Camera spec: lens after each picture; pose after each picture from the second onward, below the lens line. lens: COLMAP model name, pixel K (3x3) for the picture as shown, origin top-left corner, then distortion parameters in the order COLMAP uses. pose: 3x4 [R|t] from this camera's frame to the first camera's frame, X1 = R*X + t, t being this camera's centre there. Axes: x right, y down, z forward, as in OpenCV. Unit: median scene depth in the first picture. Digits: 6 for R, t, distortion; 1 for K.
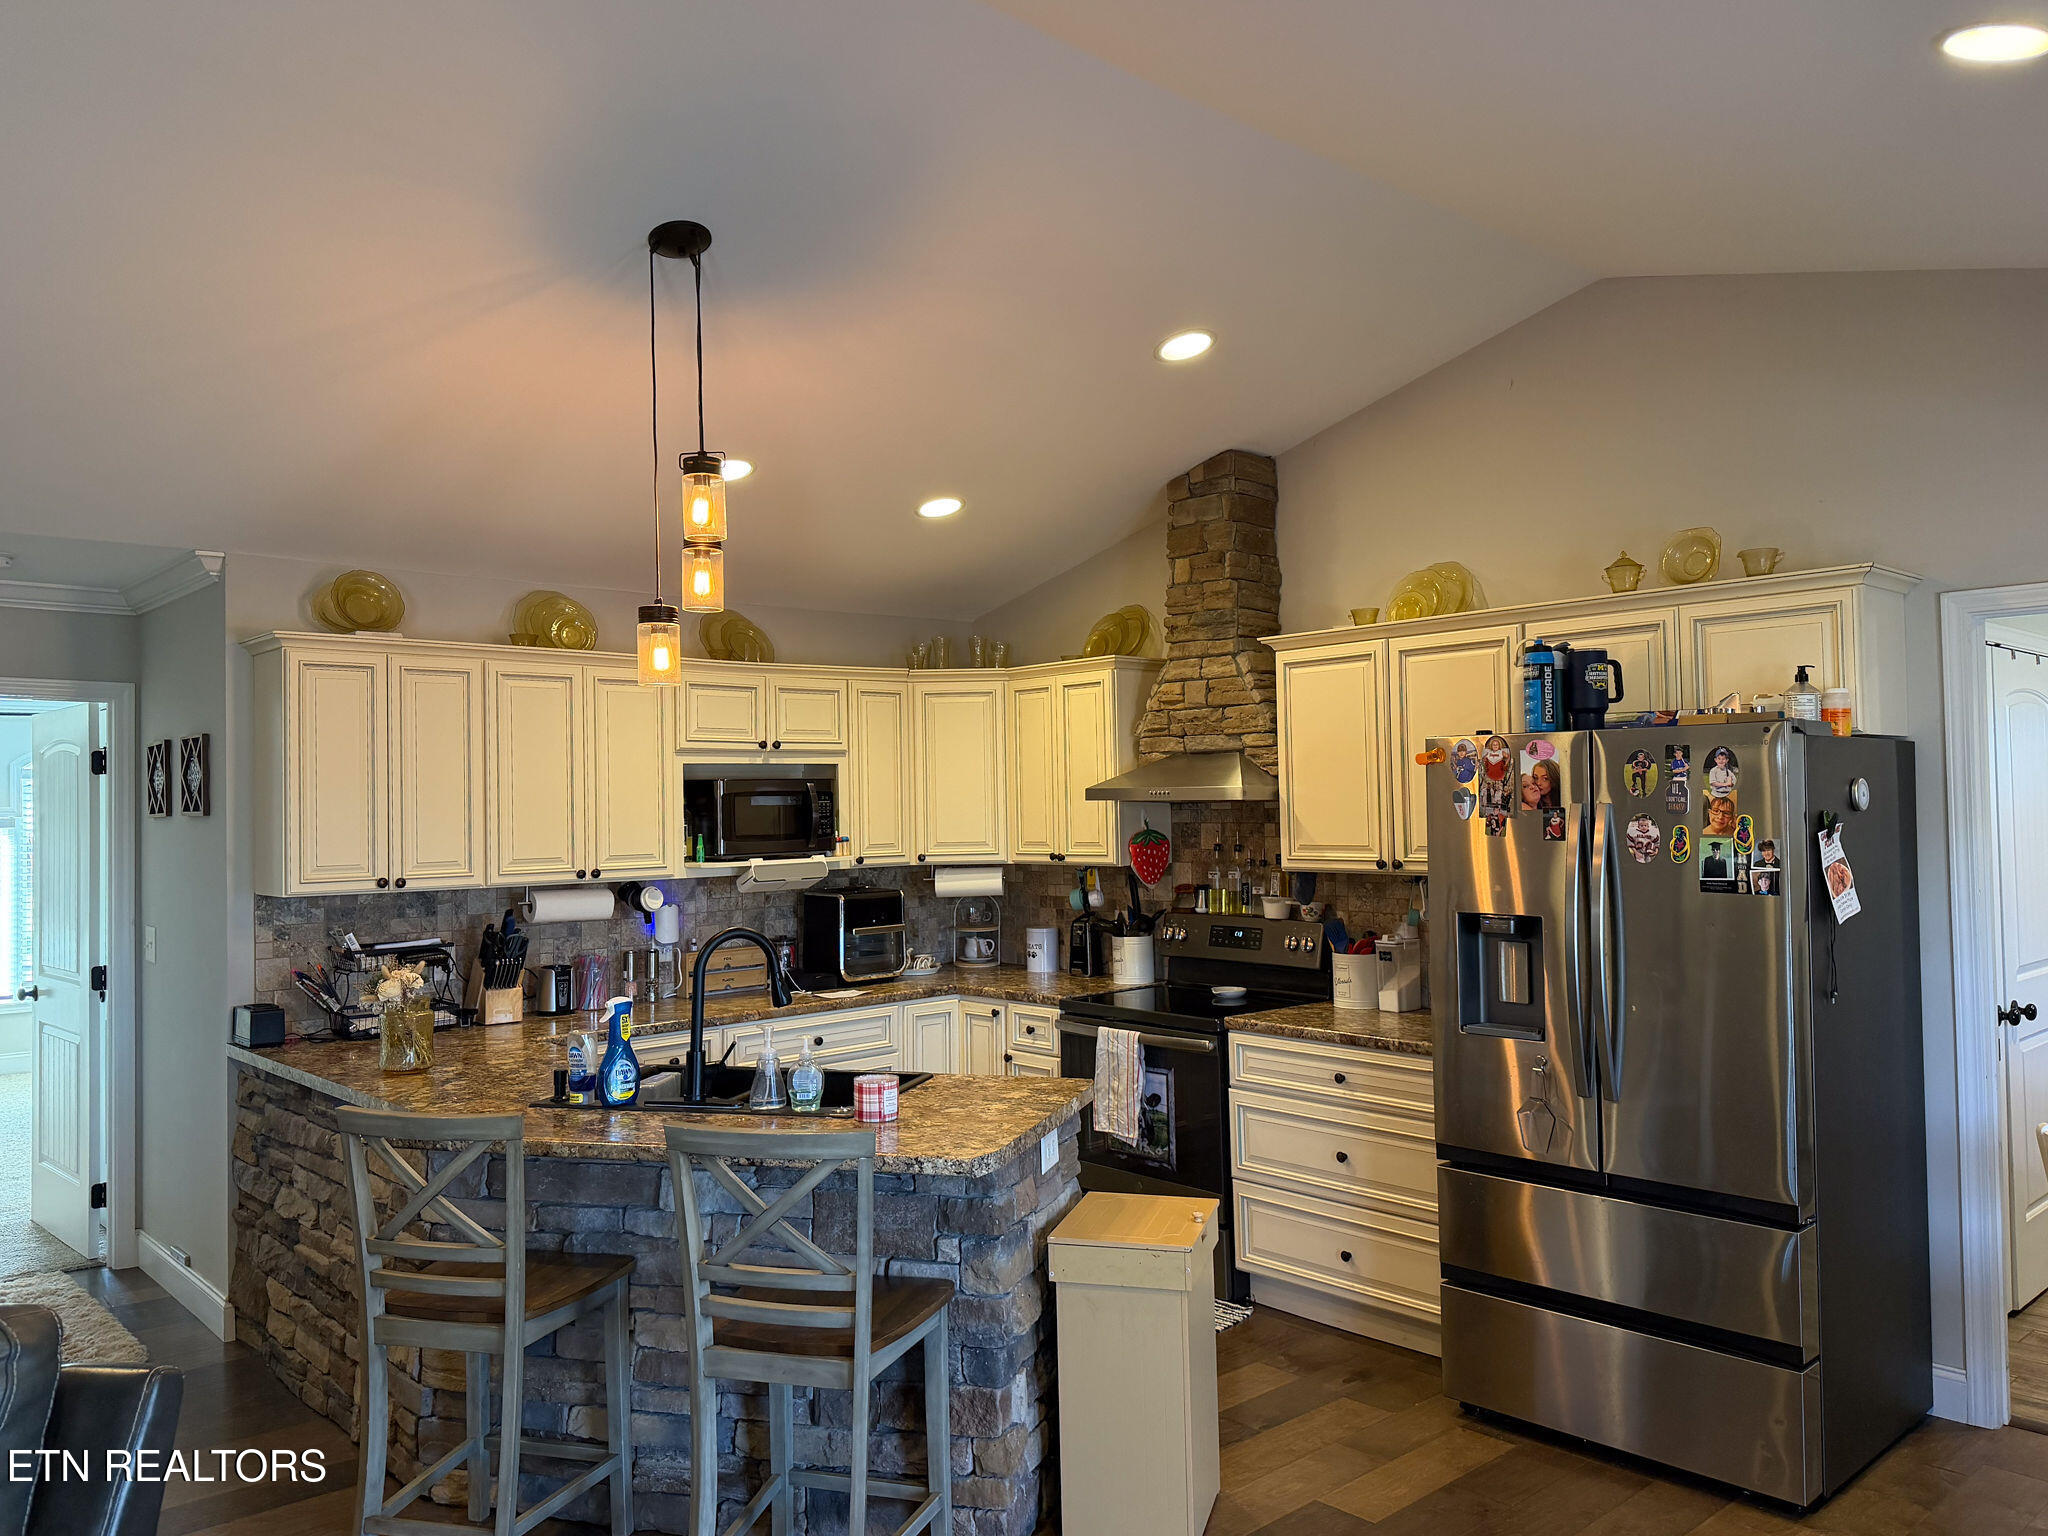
lens RADIAL K [[1467.8, 0, 1024.0], [0, 1467.8, 768.0], [0, 0, 1]] dist [0.195491, -0.391557]
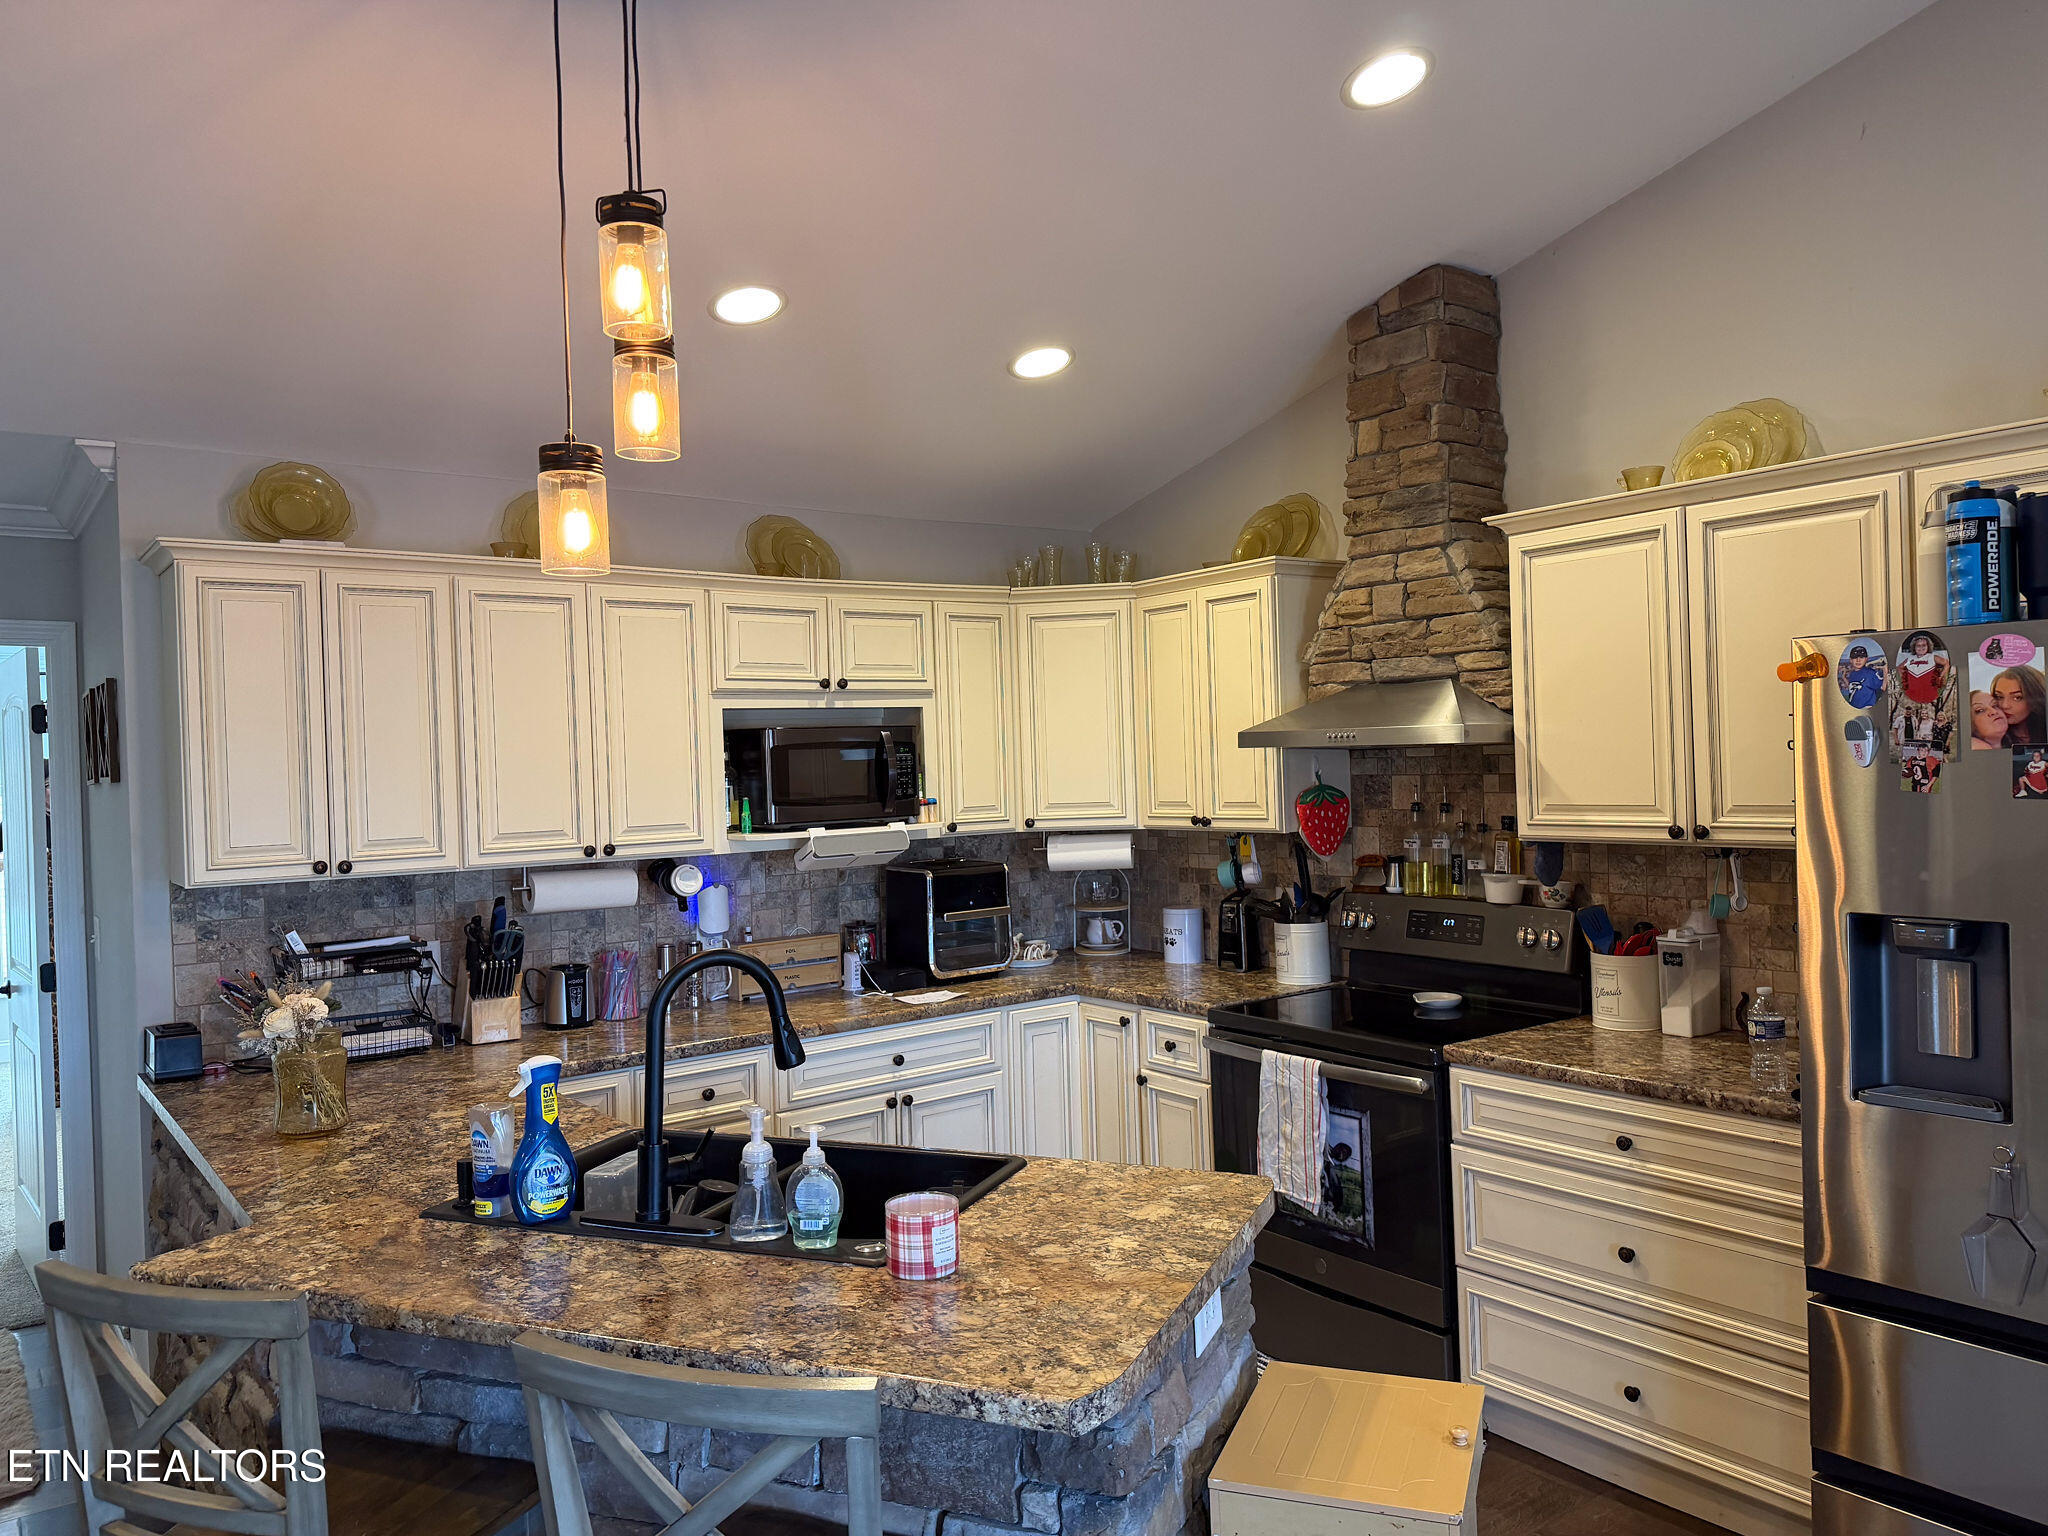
lens RADIAL K [[1467.8, 0, 1024.0], [0, 1467.8, 768.0], [0, 0, 1]] dist [0.195491, -0.391557]
pose [[0.995764, -0.013560, -0.090938, 0.000462], [0.016527, 0.999352, 0.031961, 0.006338], [0.090446, -0.033329, 0.995344, 0.234570]]
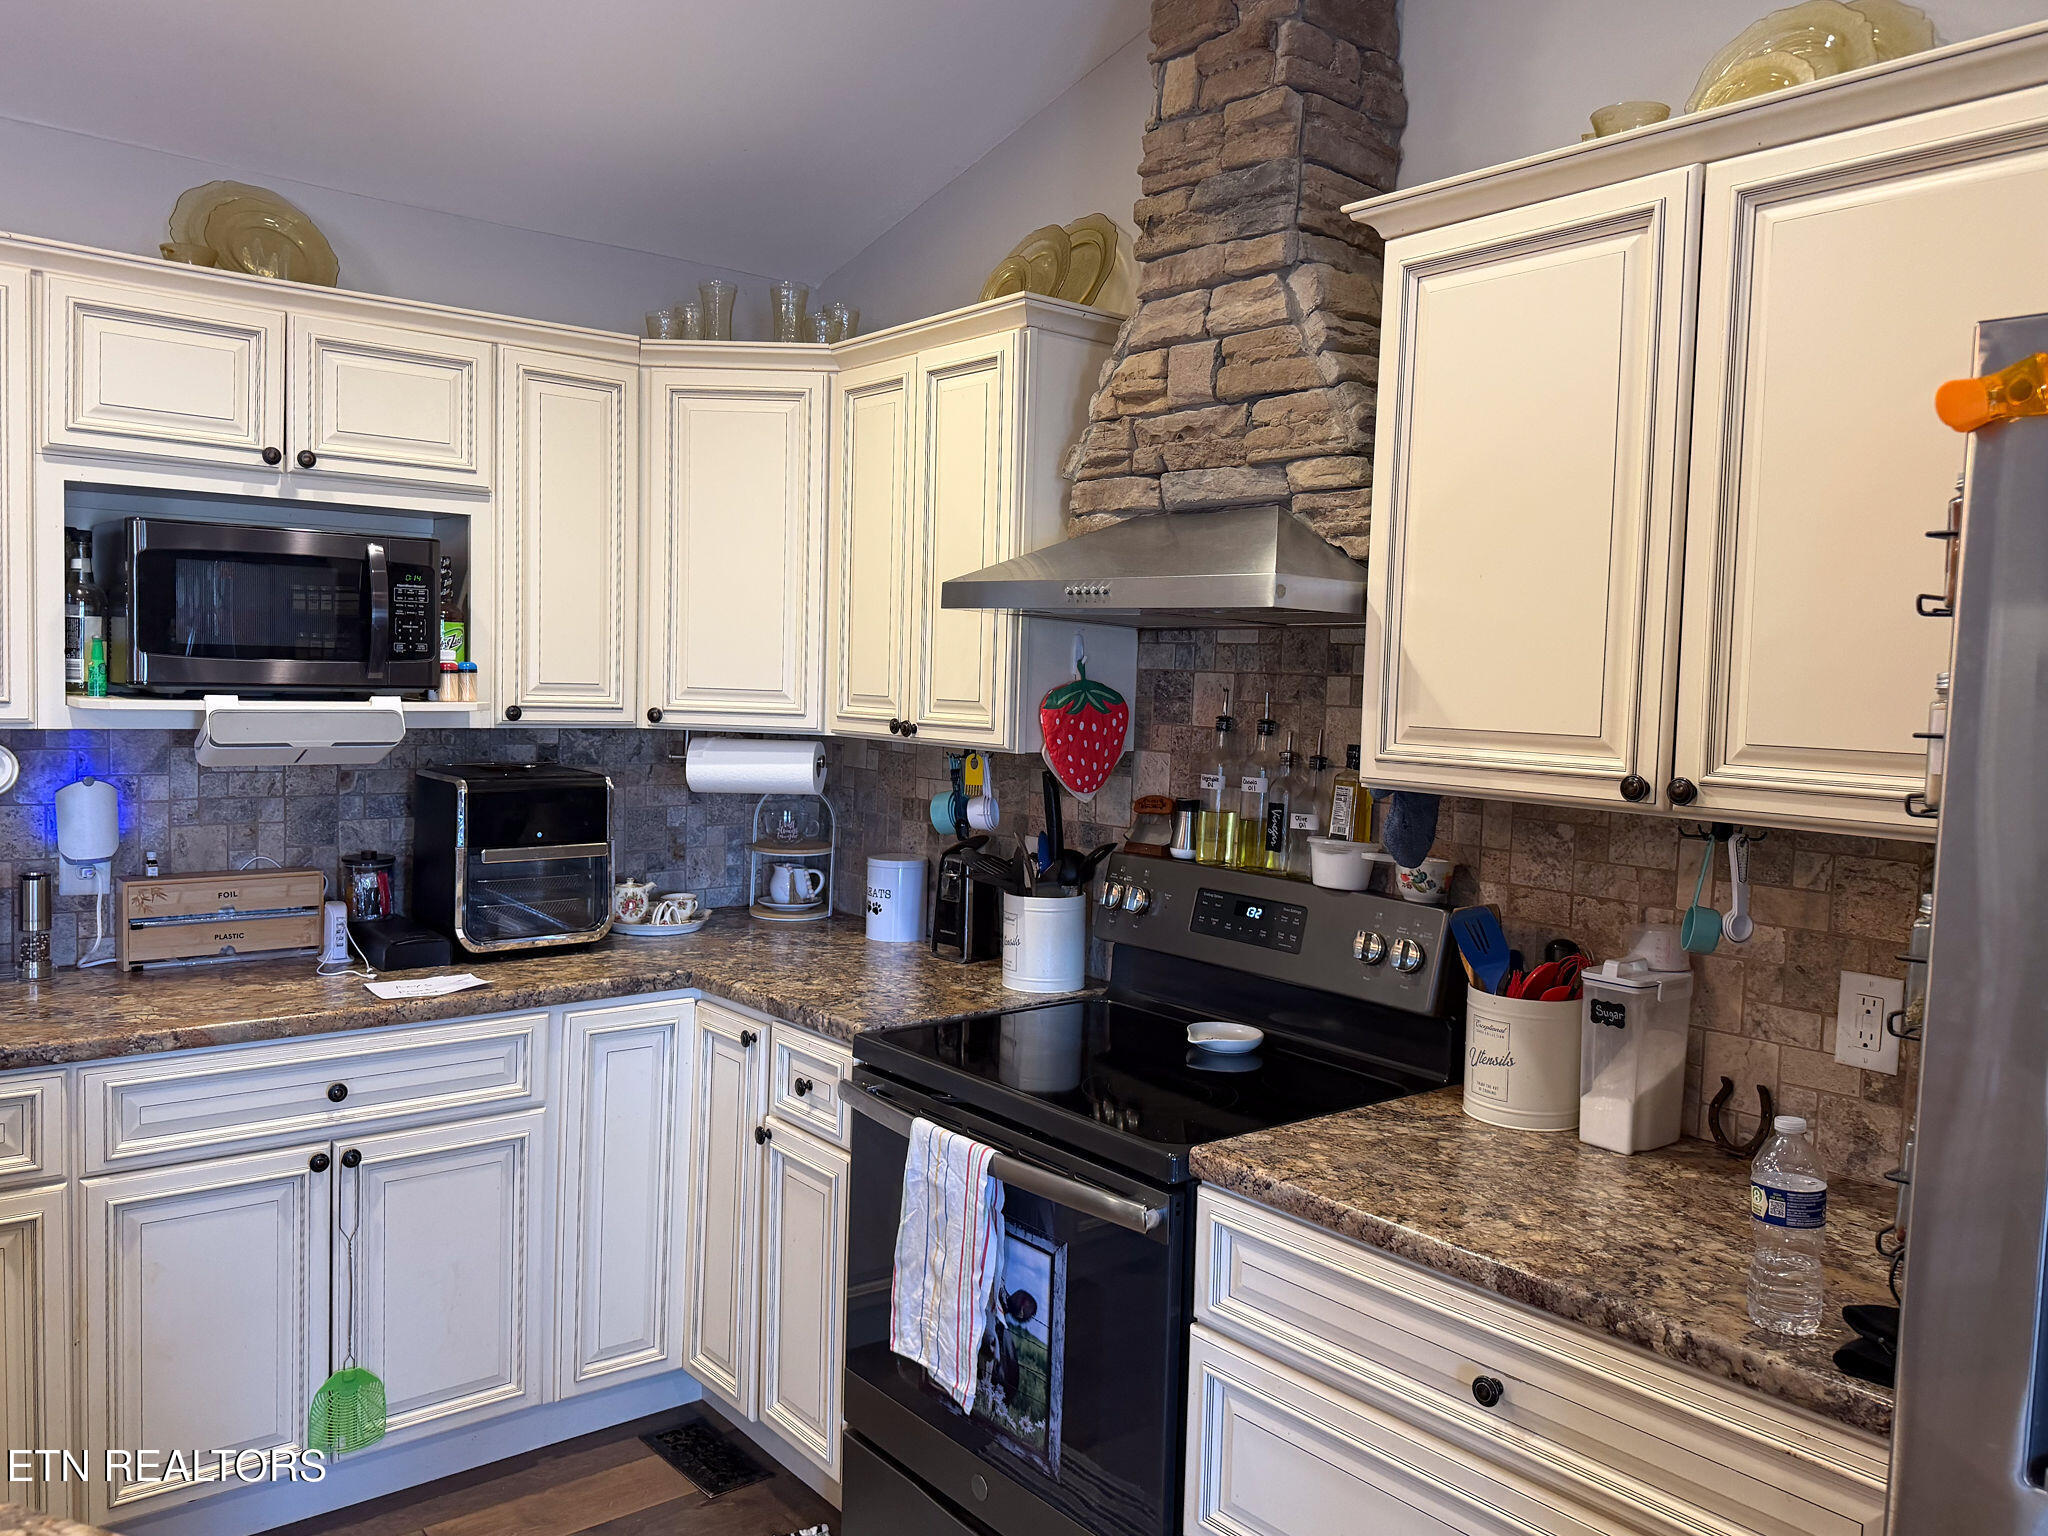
lens RADIAL K [[1610.3, 0, 997.4], [0, 1610.3, 760.8], [0, 0, 1]] dist [0.168749, -0.314176]
pose [[0.997732, 0.052449, -0.042189, 0.085700], [-0.048796, 0.995321, 0.083393, 0.027445], [0.046366, -0.081145, 0.995623, 0.505997]]
